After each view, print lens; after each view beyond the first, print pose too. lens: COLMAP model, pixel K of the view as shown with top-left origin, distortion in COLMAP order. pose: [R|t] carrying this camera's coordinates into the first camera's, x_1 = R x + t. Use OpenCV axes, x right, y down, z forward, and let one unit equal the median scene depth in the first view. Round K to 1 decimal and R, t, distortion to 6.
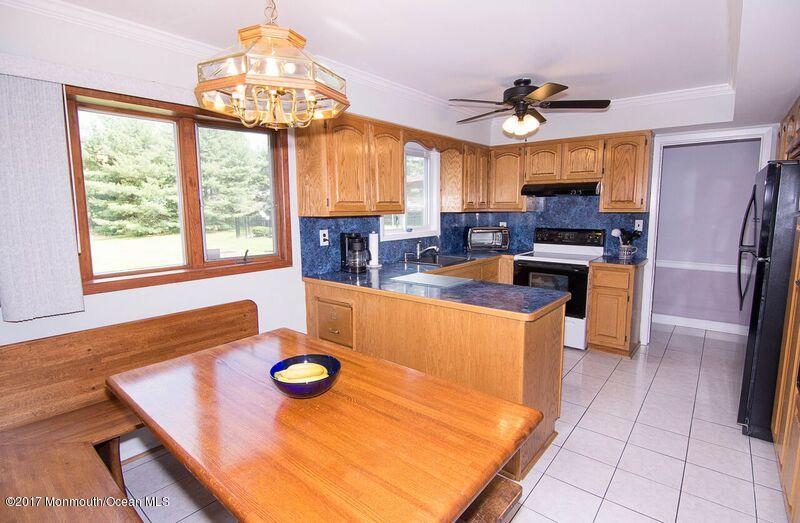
lens RADIAL K [[387.7, 0, 400.6], [0, 387.7, 260.7], [0, 0, 1]] dist [-0.027883, -0.002787]
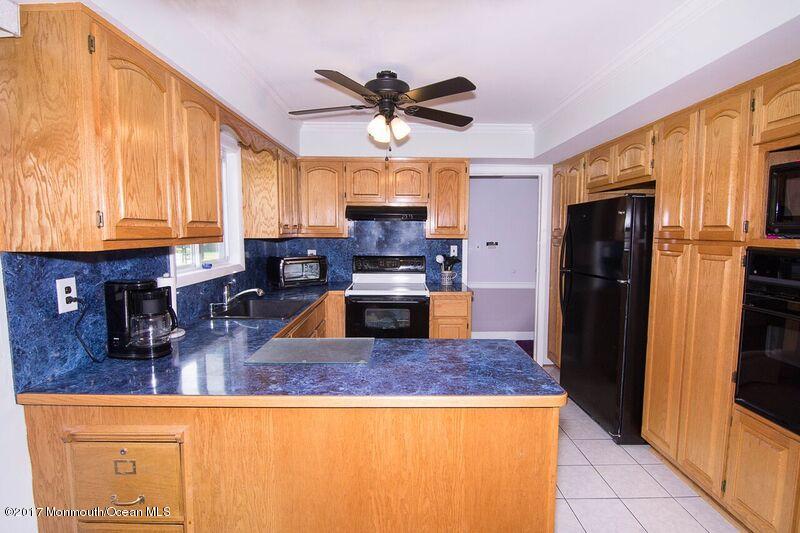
lens RADIAL K [[381.5, 0, 401.1], [0, 381.5, 264.8], [0, 0, 1]] dist [-0.022247, -0.004039]
pose [[0.766089, -0.044467, 0.641195, -0.150454], [0.076147, 0.996857, -0.021847, -0.047169], [-0.638208, 0.065562, 0.767067, 0.338866]]
